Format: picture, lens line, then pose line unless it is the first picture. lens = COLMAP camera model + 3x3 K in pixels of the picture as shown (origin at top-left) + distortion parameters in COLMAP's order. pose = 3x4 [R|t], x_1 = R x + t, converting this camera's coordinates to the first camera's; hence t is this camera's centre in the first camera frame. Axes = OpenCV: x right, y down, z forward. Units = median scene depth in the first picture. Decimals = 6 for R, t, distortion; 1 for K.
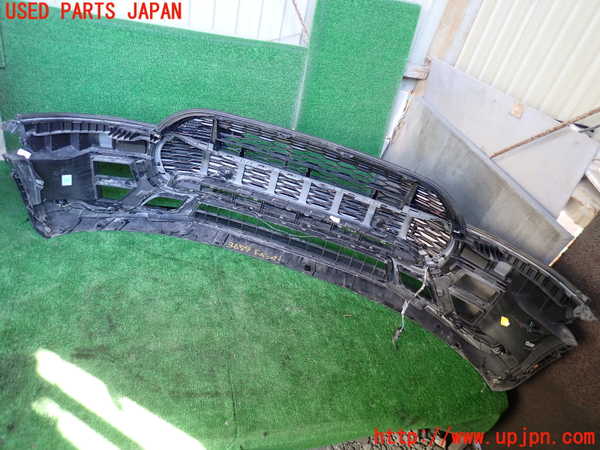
lens RADIAL K [[445.9, 0, 300.0], [0, 445.9, 225.0], [0, 0, 1]] dist [0.002768, 0.000269]
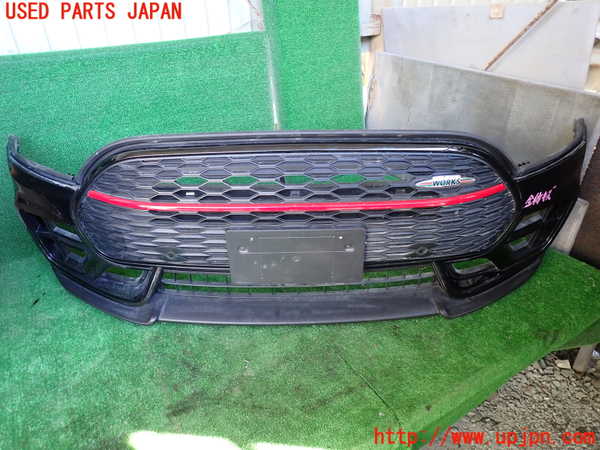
lens RADIAL K [[445.9, 0, 300.0], [0, 445.9, 225.0], [0, 0, 1]] dist [0.002768, 0.000269]
pose [[0.926821, -0.353407, 0.126907, -0.241574], [0.363386, 0.929300, -0.065974, 0.101743], [-0.094619, 0.107262, 0.989718, 0.137314]]
